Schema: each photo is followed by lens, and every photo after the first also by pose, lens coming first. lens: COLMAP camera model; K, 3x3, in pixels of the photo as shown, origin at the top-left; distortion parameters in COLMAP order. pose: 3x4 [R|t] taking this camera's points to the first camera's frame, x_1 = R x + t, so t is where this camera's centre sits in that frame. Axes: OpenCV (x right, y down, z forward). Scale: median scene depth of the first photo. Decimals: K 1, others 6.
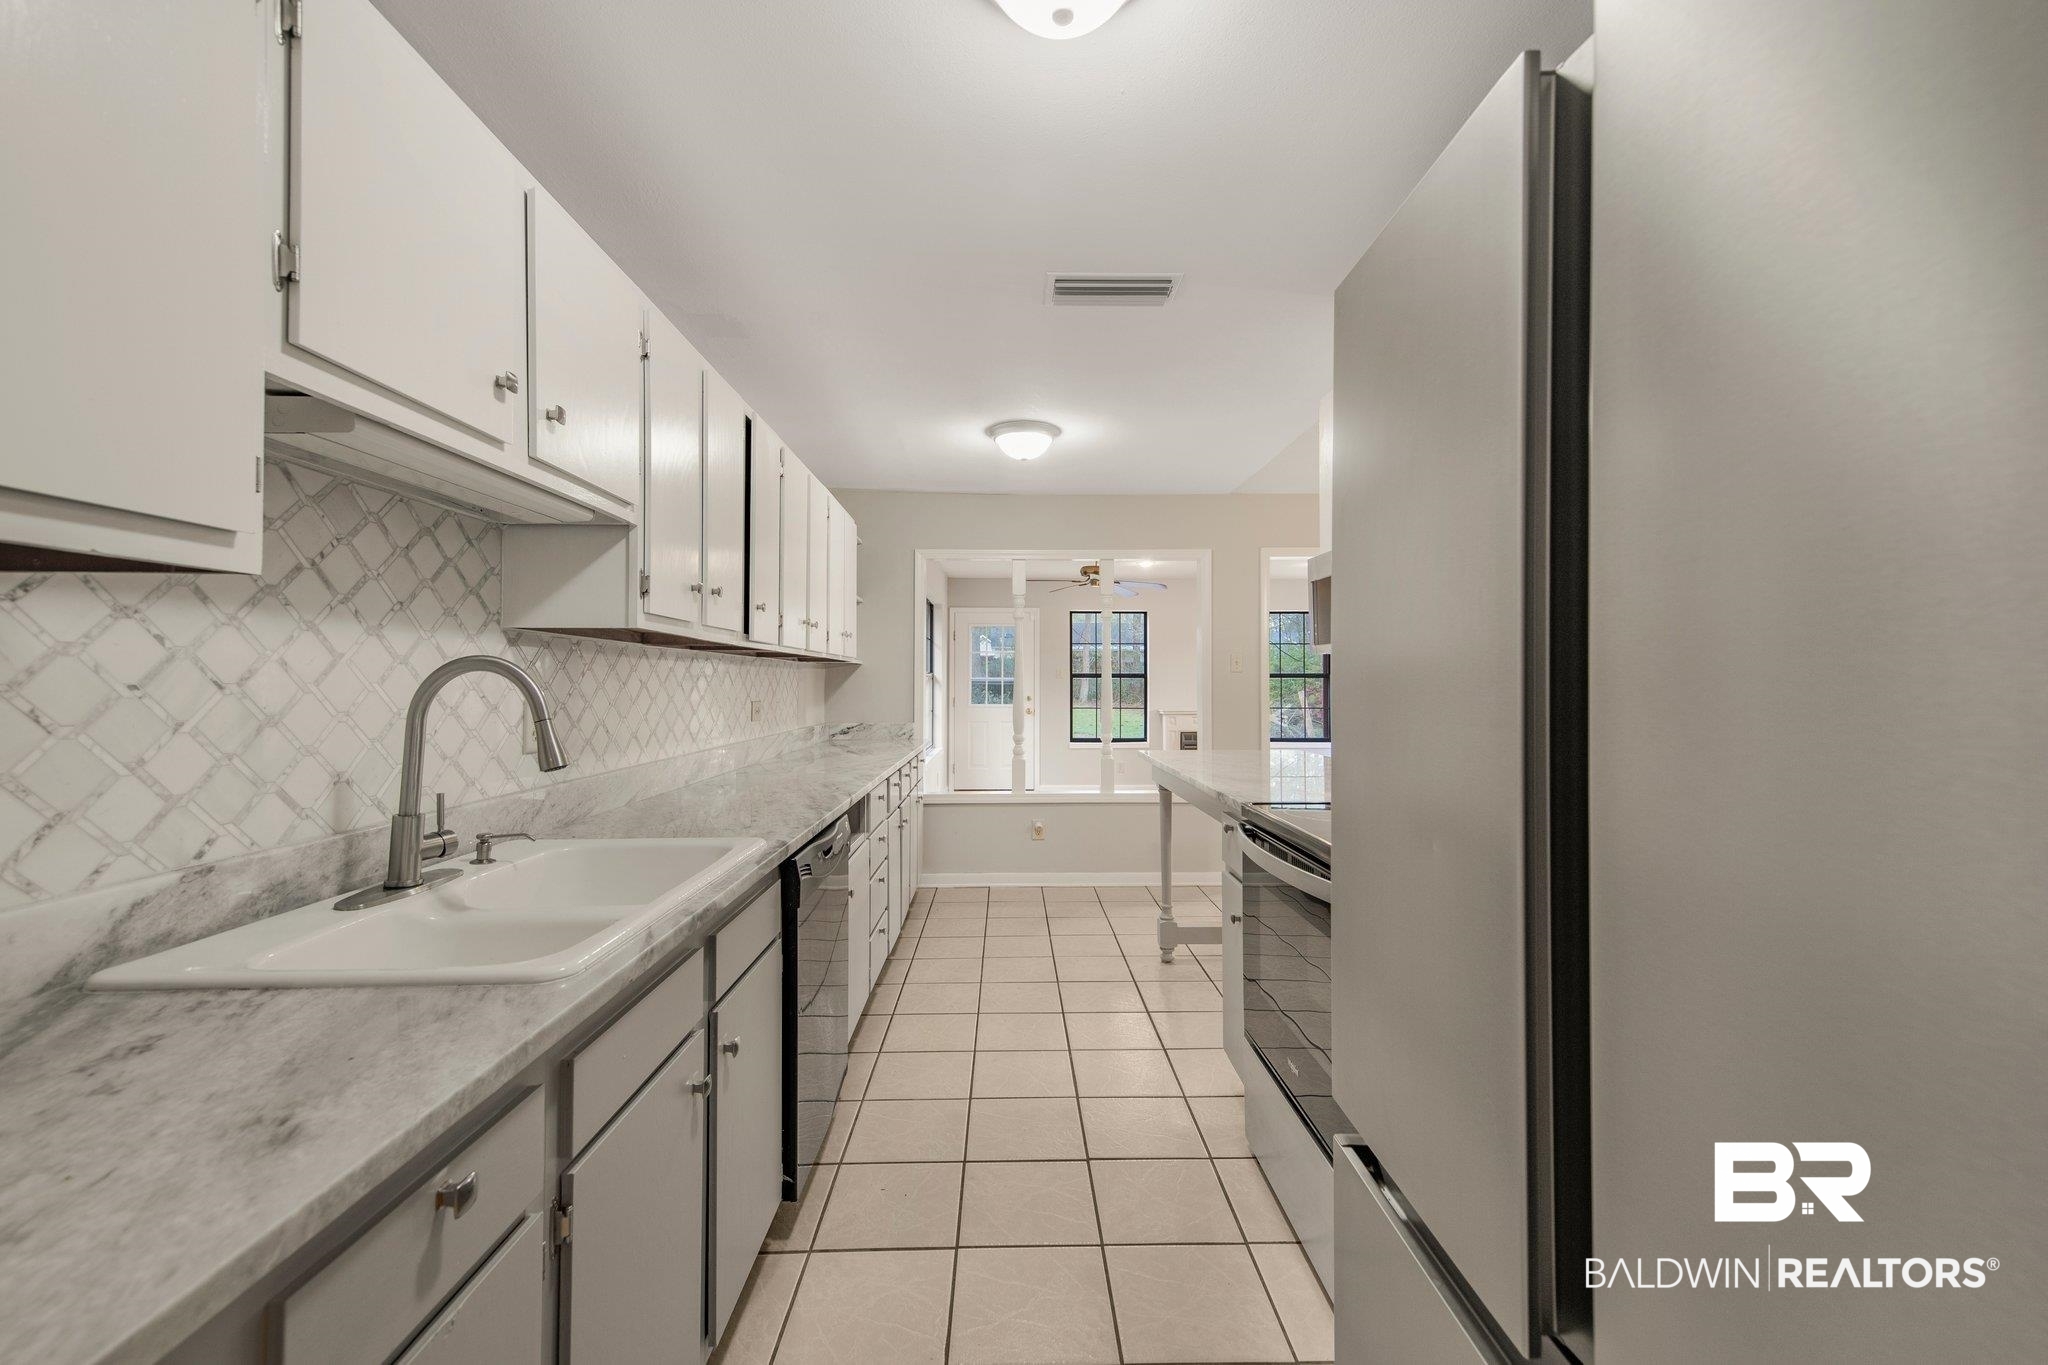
lens RADIAL K [[816.0, 0, 1024.8], [0, 816.0, 680.4], [0, 0, 1]] dist [0.041964, 0.000331]
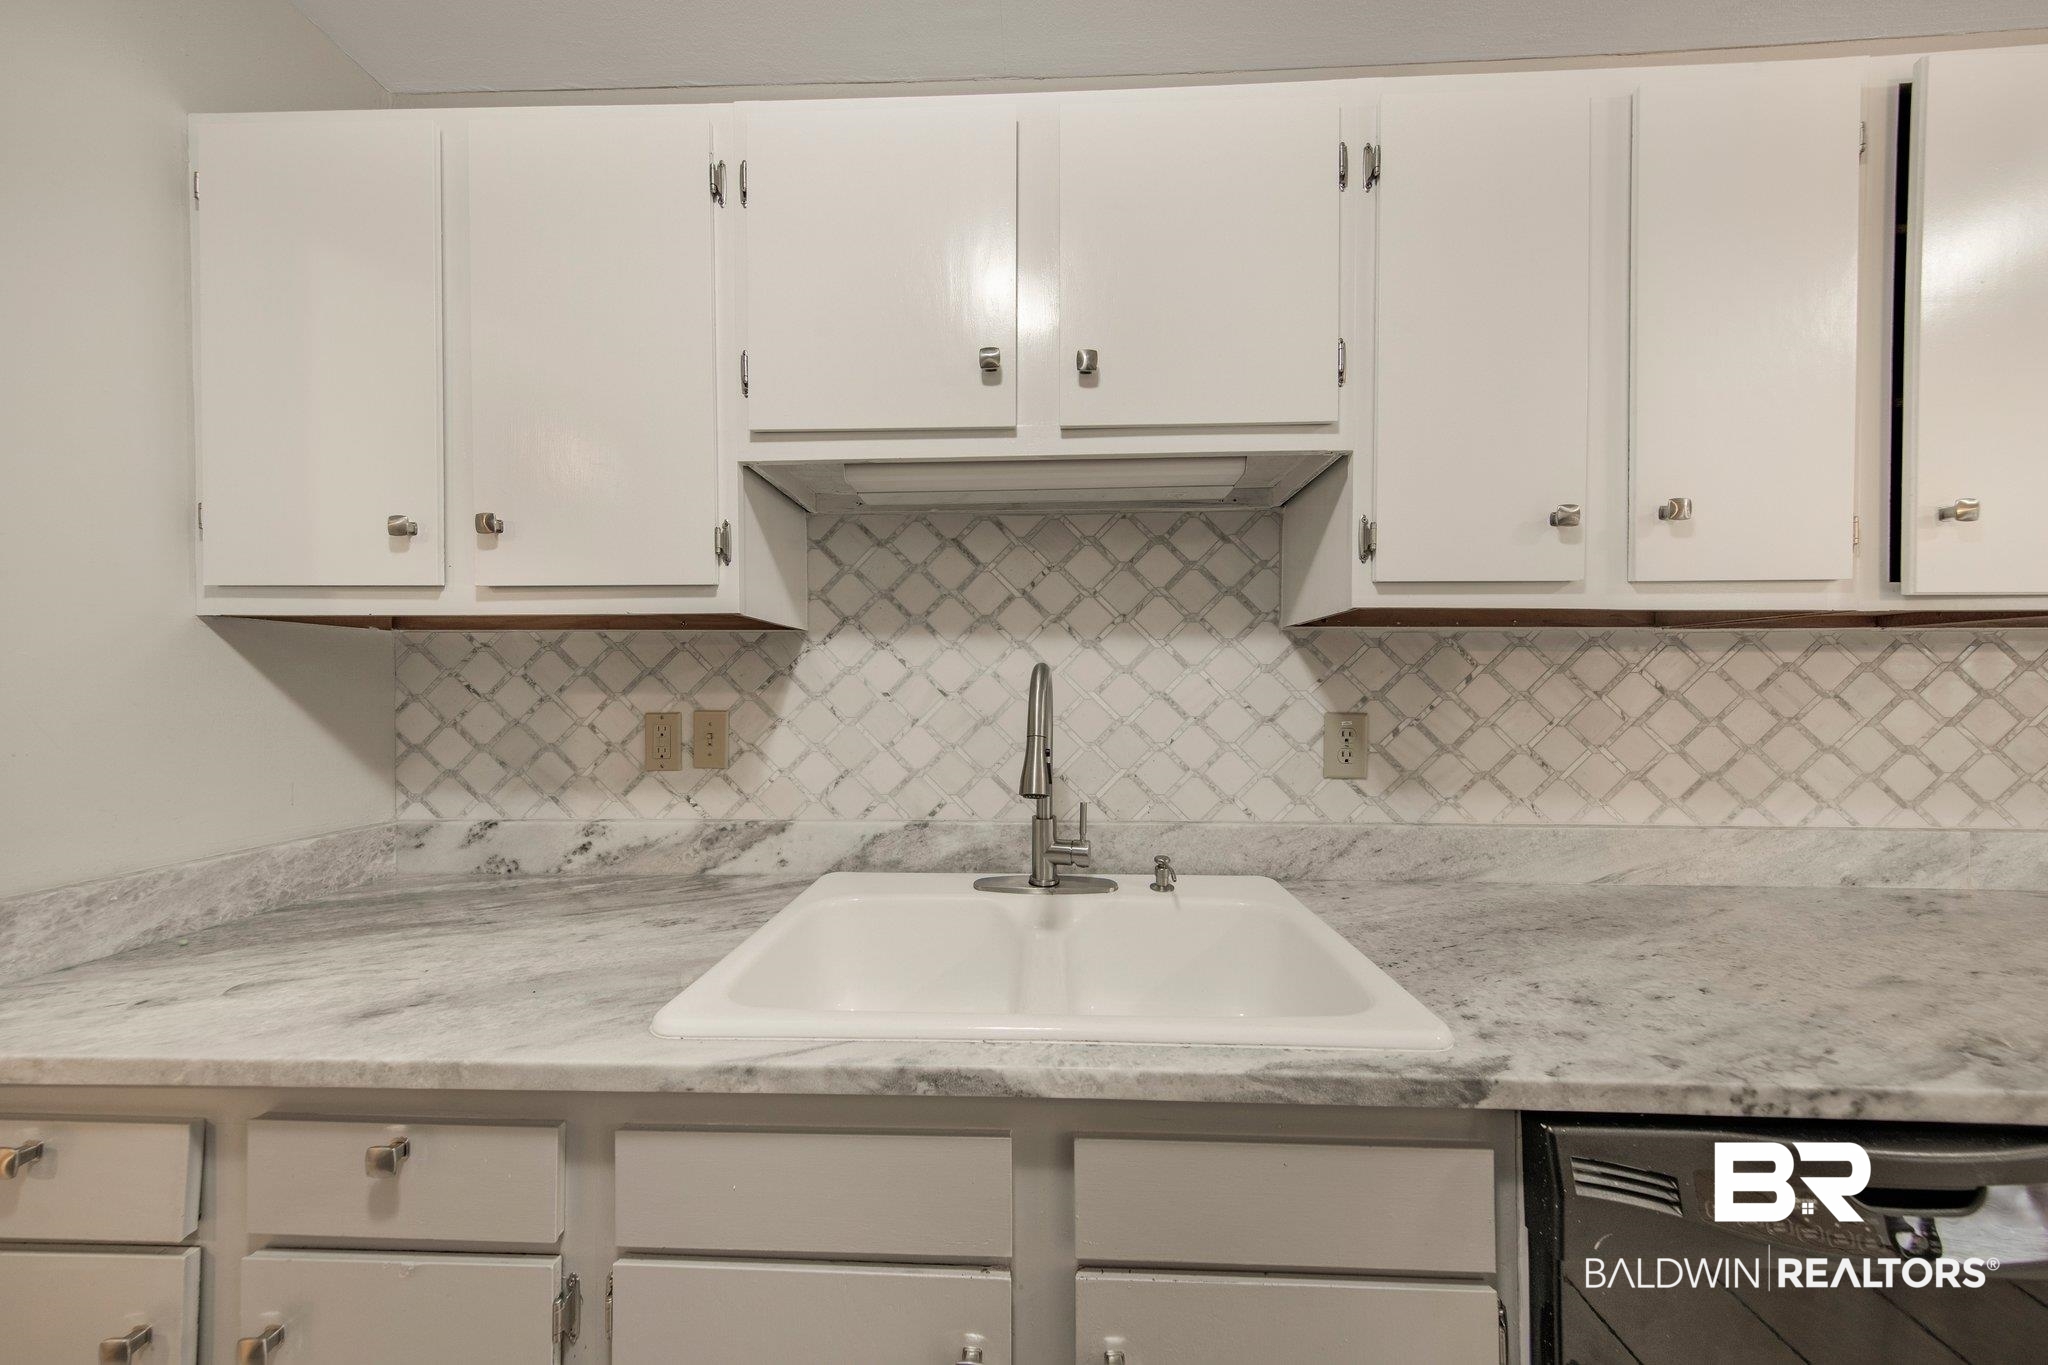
lens RADIAL K [[649.3, 0, 1041.5], [0, 649.3, 686.8], [0, 0, 1]] dist [0.010124, -0.001002]
pose [[-0.055013, 0.000084, -0.998486, 0.083703], [0.002748, 0.999996, -0.000067, -0.003646], [0.998482, -0.002747, -0.055013, 1.096172]]
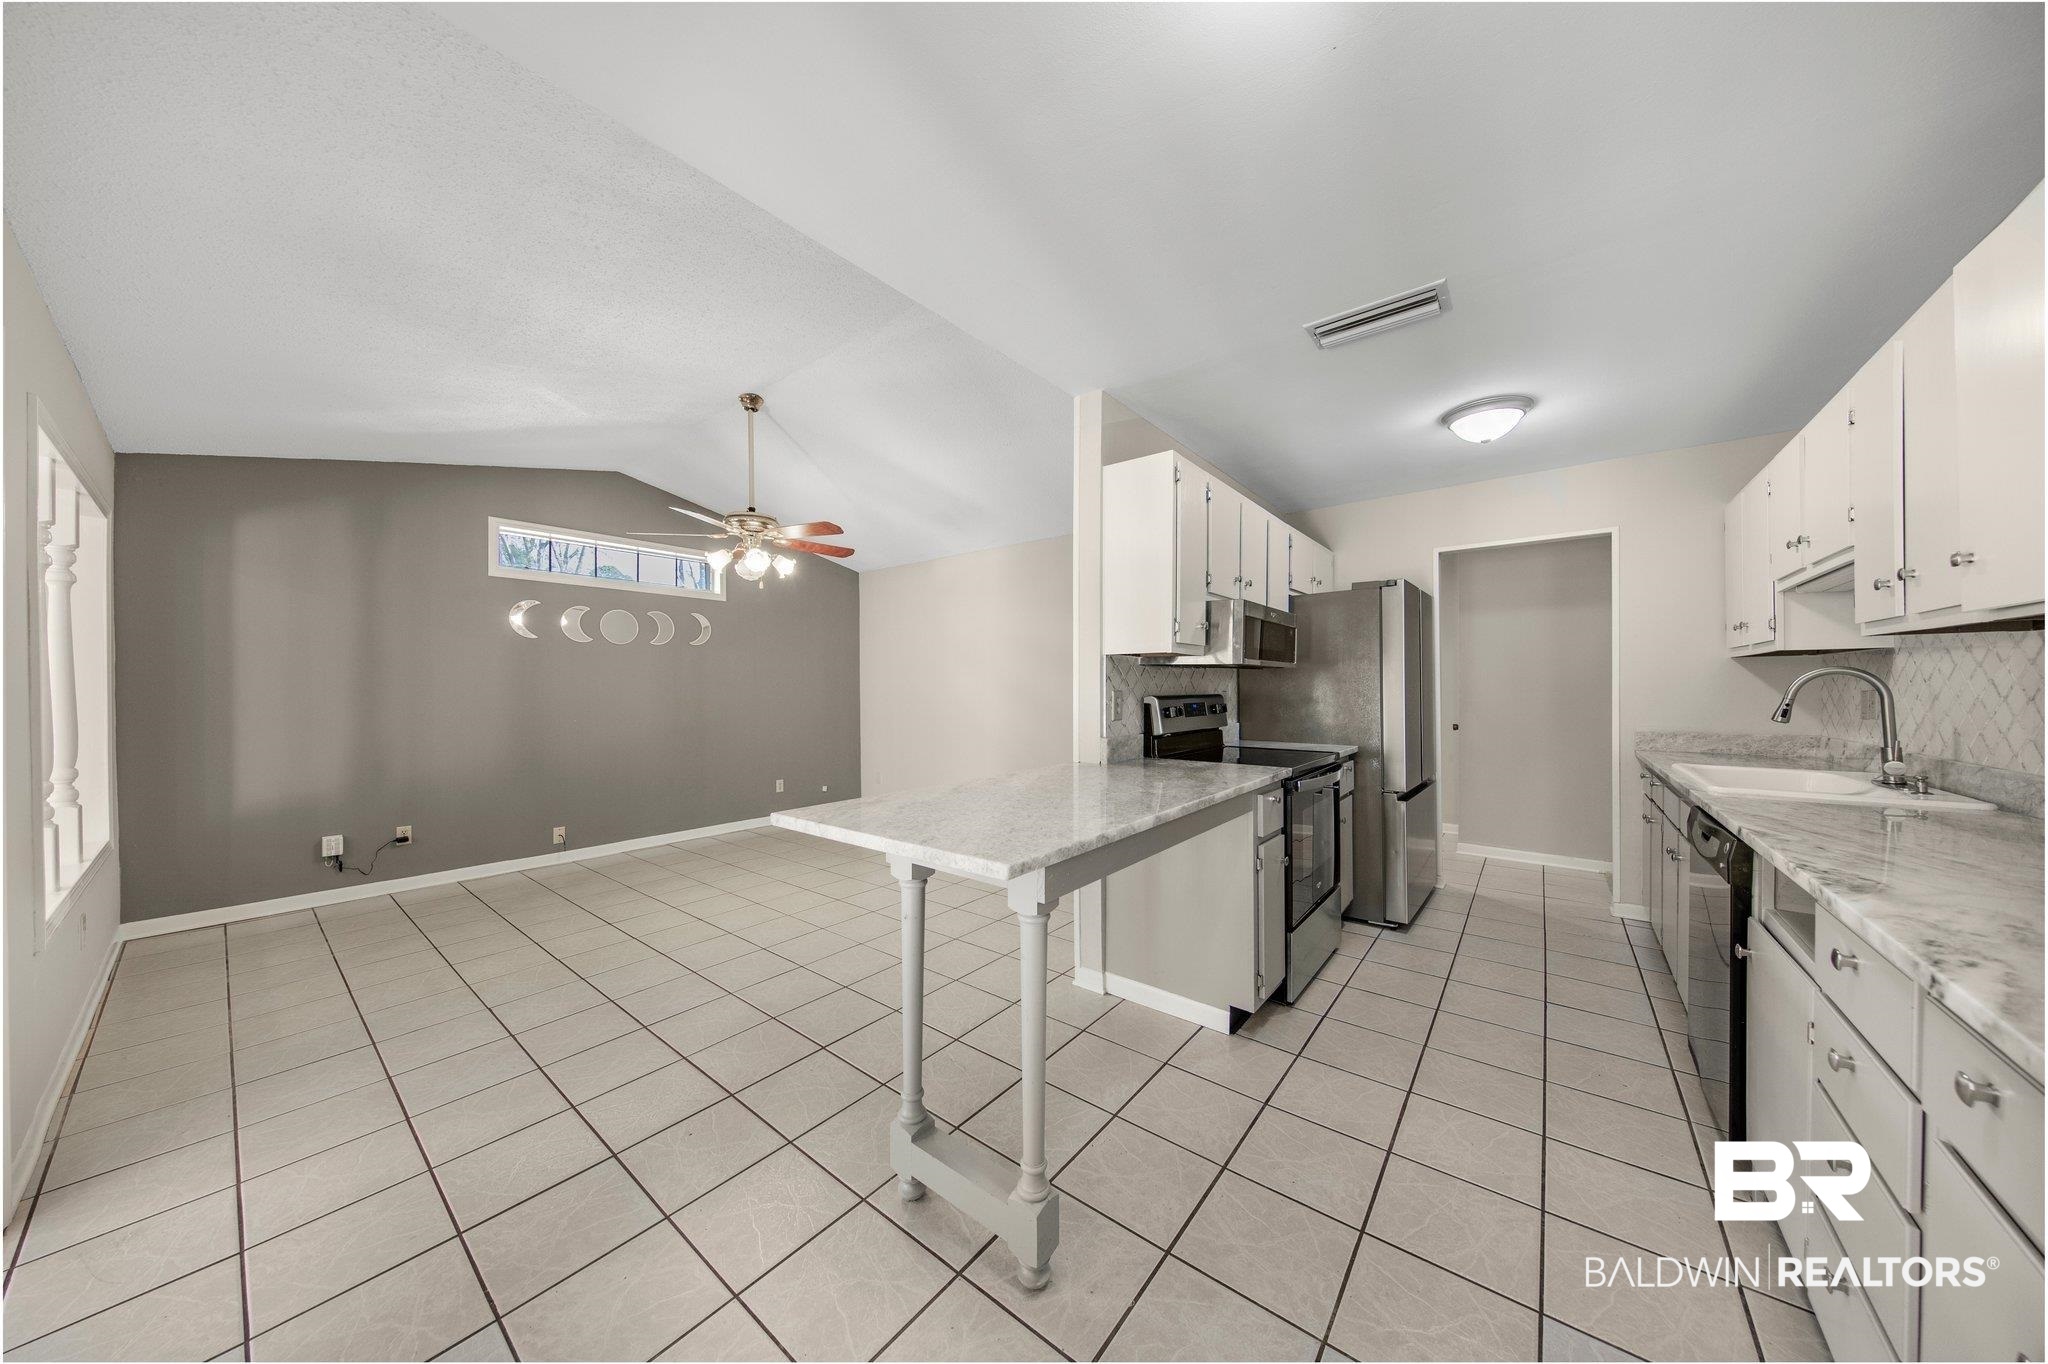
lens RADIAL K [[649.3, 0, 1026.4], [0, 649.3, 689.6], [0, 0, 1]] dist [0.010124, -0.001002]
pose [[-0.768819, -0.002841, 0.639461, -0.177989], [0.000936, 0.999984, 0.005568, 0.016533], [-0.639466, 0.004879, -0.768804, 3.702253]]
